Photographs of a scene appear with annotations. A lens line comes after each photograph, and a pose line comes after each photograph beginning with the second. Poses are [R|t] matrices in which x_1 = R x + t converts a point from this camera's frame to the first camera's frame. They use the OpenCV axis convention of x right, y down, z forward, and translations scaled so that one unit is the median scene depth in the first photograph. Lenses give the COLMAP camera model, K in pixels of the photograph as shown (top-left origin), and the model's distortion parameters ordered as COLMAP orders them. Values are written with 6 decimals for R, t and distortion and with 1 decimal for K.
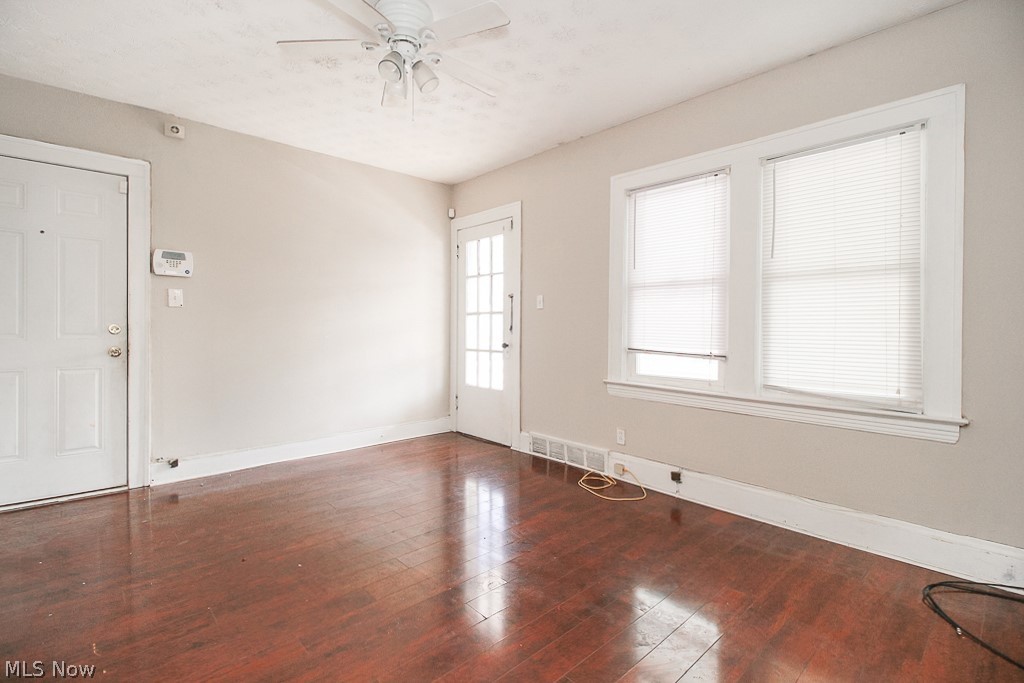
lens RADIAL K [[472.6, 0, 491.2], [0, 472.6, 324.8], [0, 0, 1]] dist [0.011002, -0.007695]
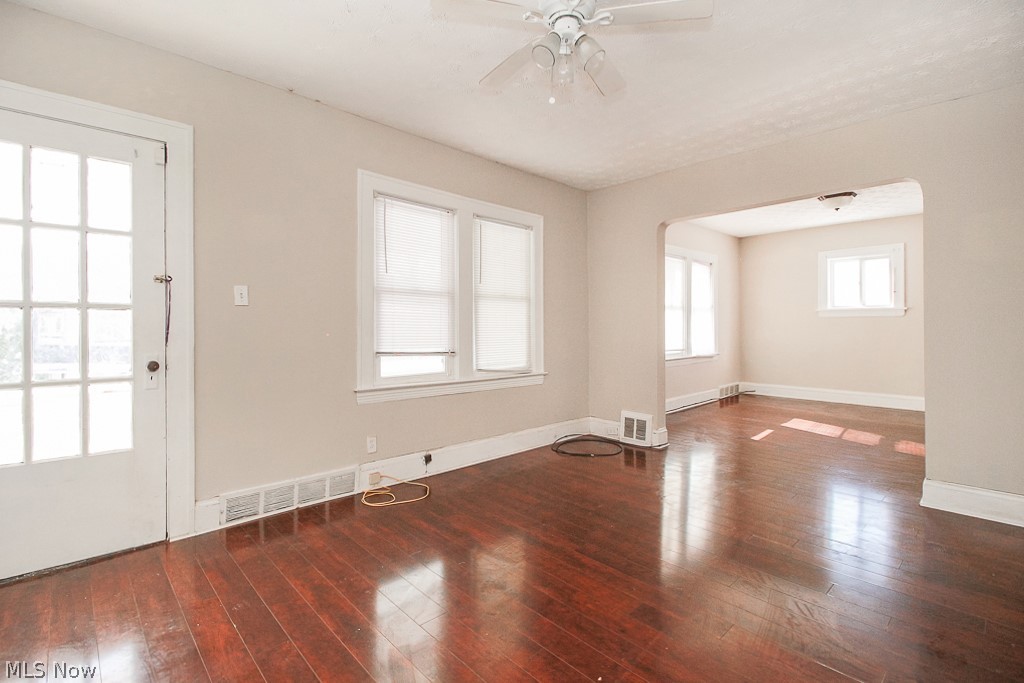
lens RADIAL K [[472.6, 0, 503.1], [0, 472.6, 326.9], [0, 0, 1]] dist [0.011002, -0.007695]
pose [[-0.043310, 0.004596, 0.999051, -0.699877], [0.002748, 0.999986, -0.004481, 0.002078], [-0.999058, 0.002552, -0.043323, 0.776374]]
